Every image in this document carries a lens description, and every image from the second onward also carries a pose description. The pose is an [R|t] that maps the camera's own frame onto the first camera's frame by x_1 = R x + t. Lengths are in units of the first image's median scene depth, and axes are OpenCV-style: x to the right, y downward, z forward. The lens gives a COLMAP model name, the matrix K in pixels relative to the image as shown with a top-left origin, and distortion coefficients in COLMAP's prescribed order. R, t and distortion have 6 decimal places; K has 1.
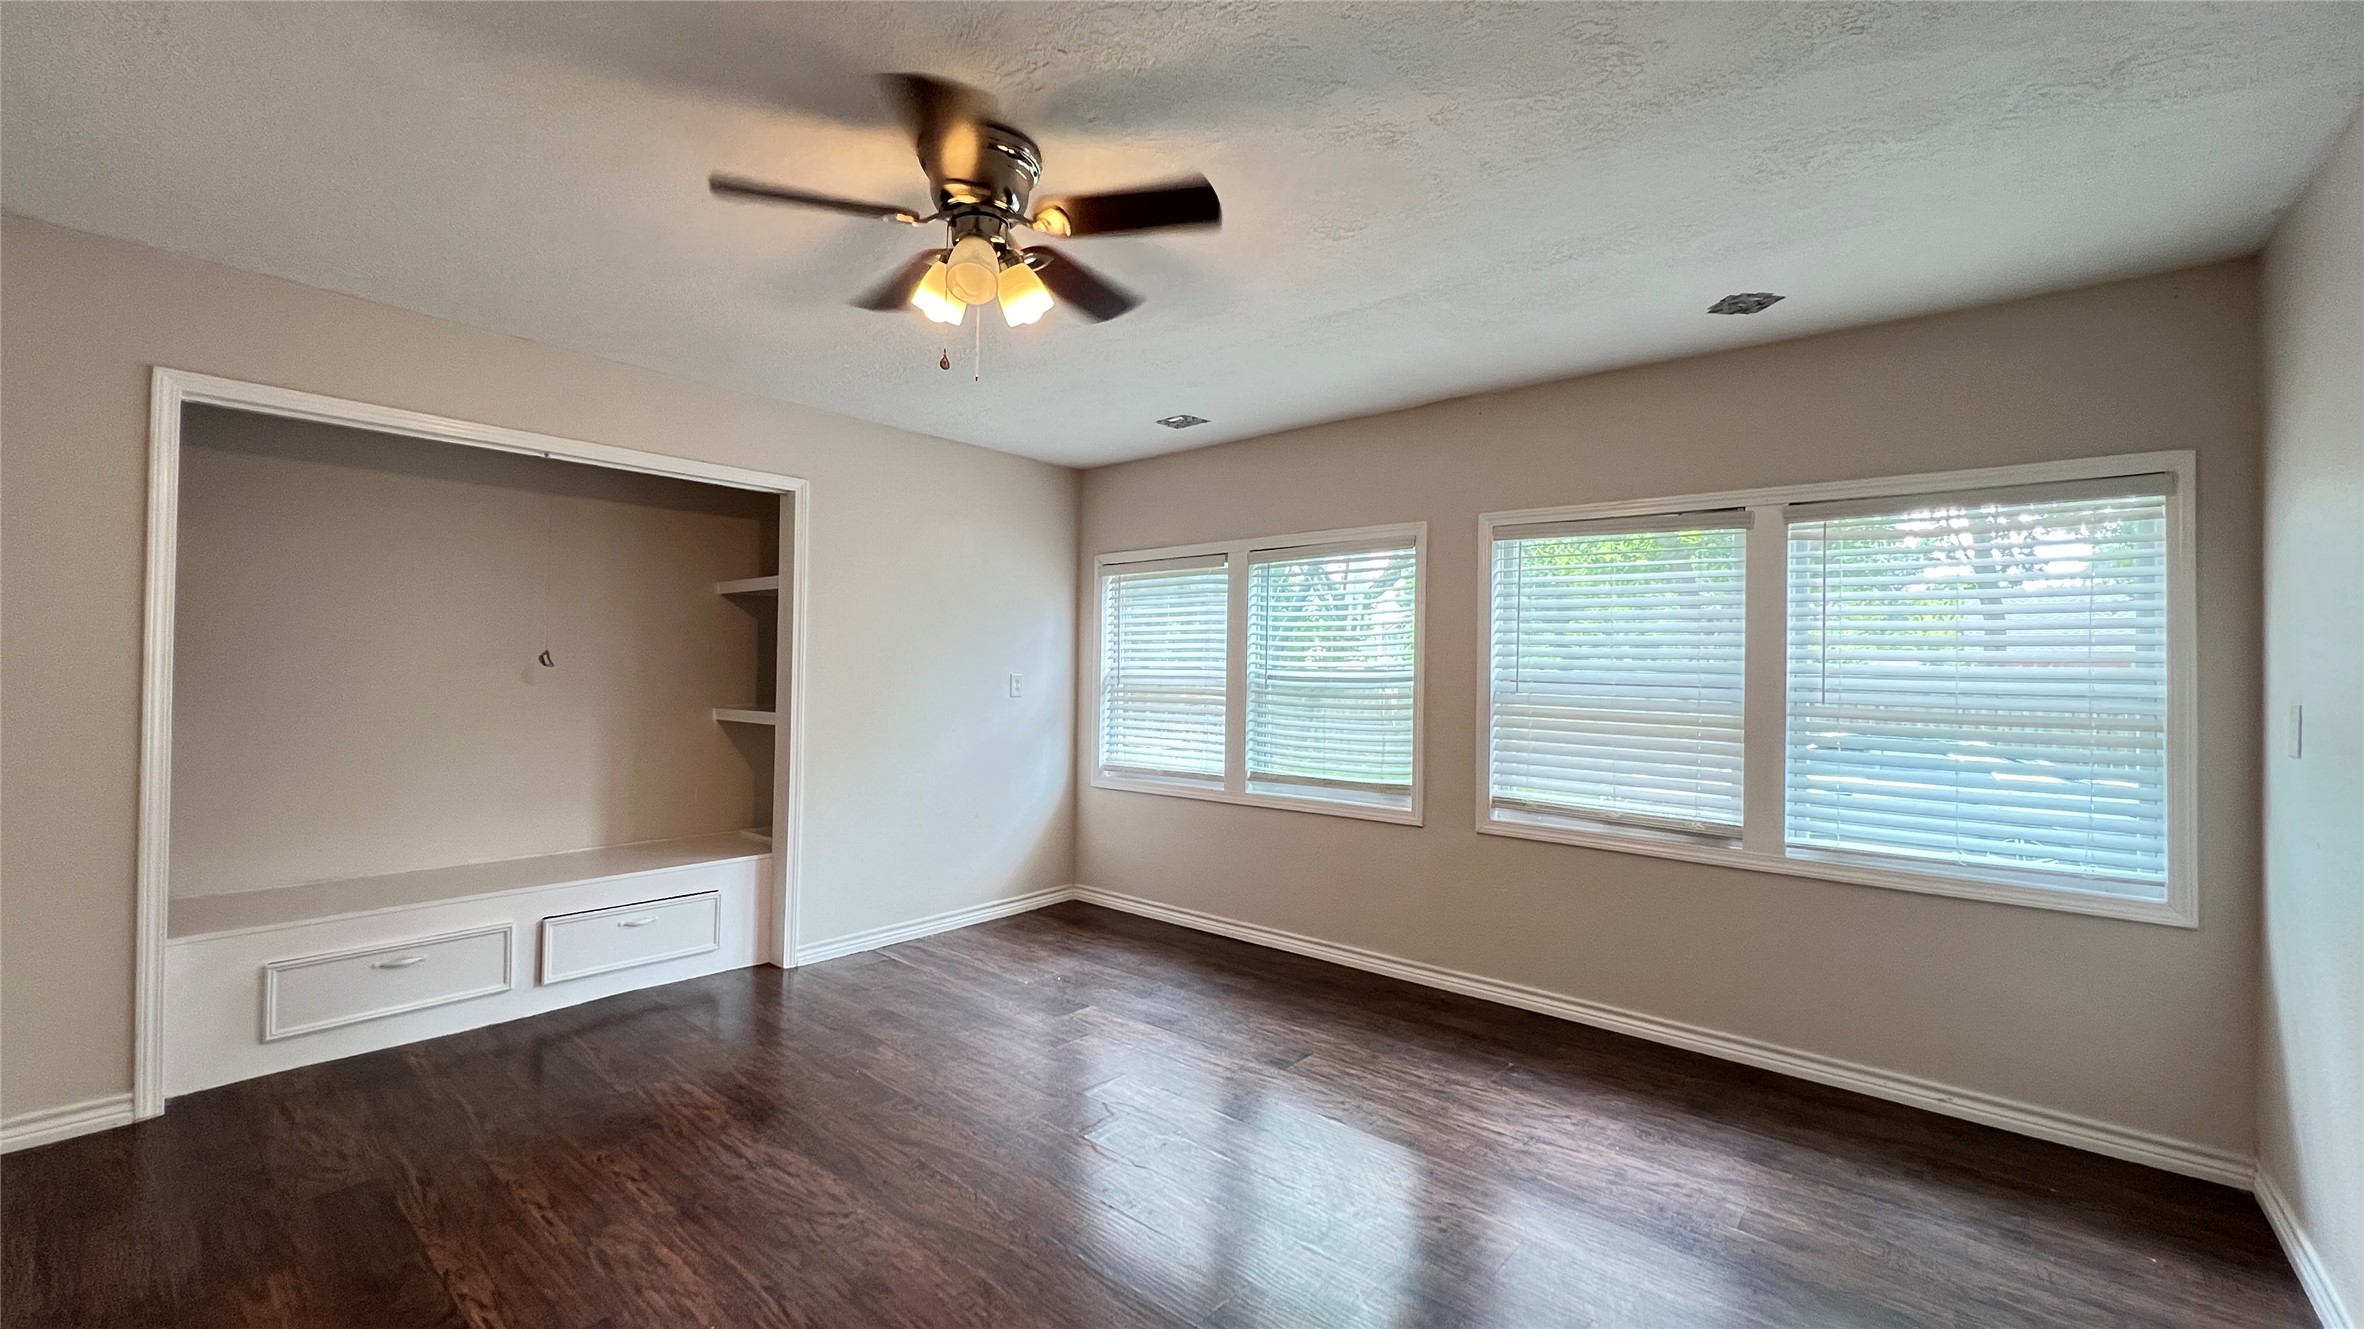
lens RADIAL K [[952.0, 0, 1170.2], [0, 952.0, 657.4], [0, 0, 1]] dist [0.000029, 0.000548]
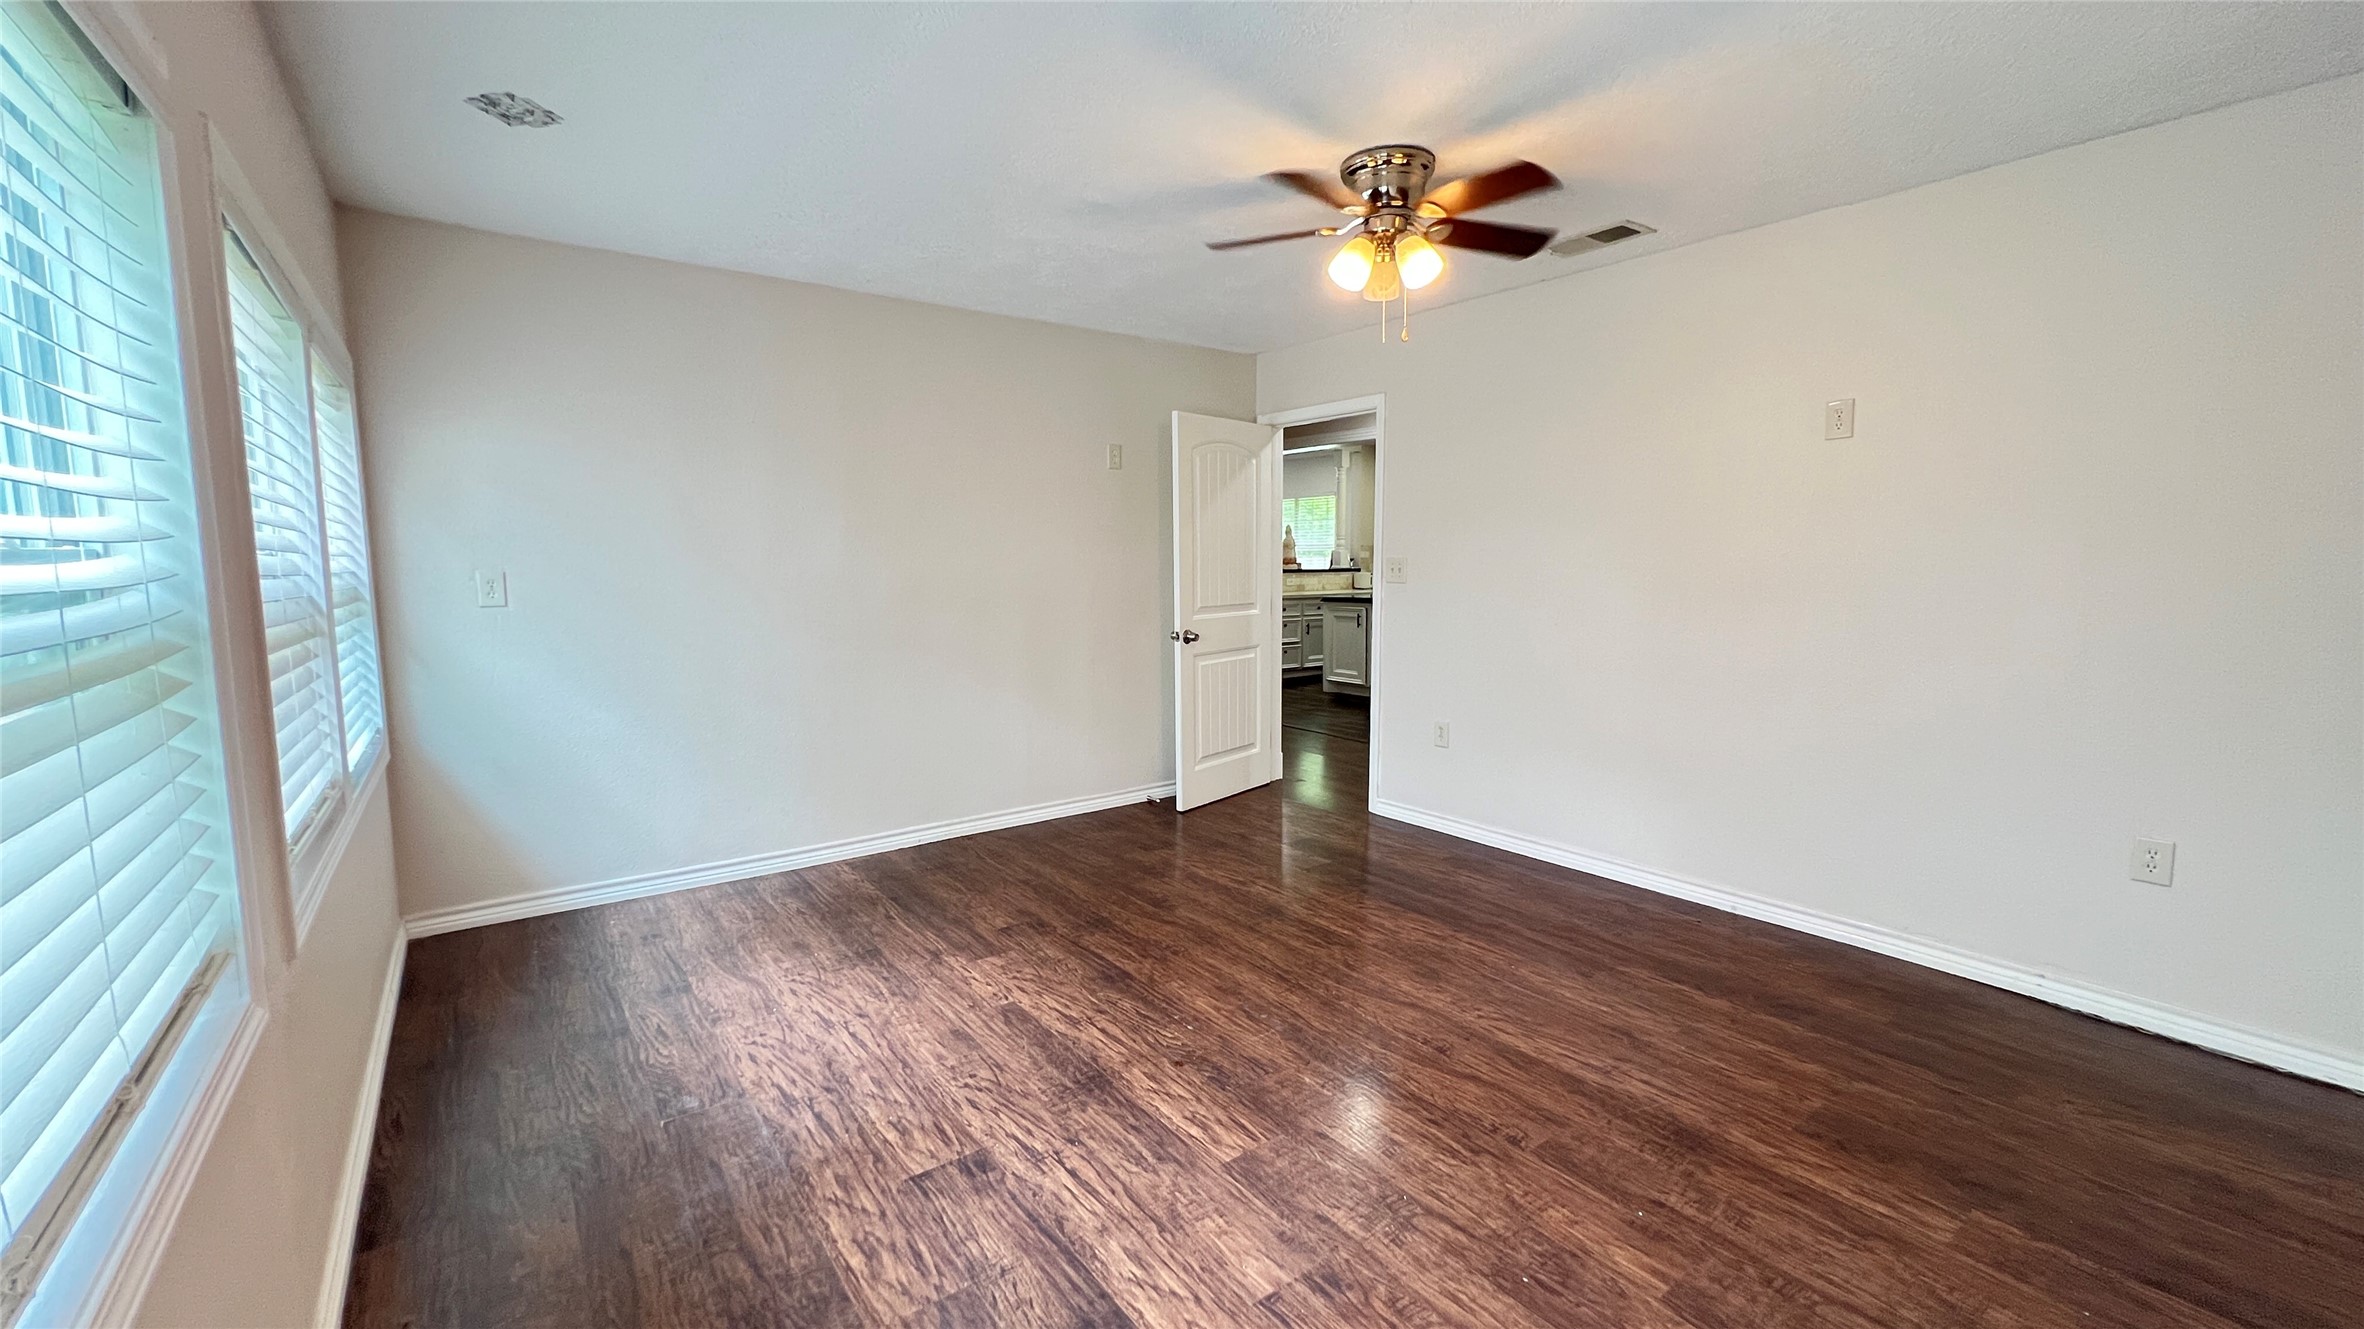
lens RADIAL K [[952.0, 0, 1170.2], [0, 952.0, 657.4], [0, 0, 1]] dist [0.000029, 0.000548]
pose [[-0.974185, -0.037246, 0.222659, -0.172759], [-0.015771, 0.995115, 0.097457, 0.017111], [-0.225201, 0.091430, -0.970013, 1.841579]]
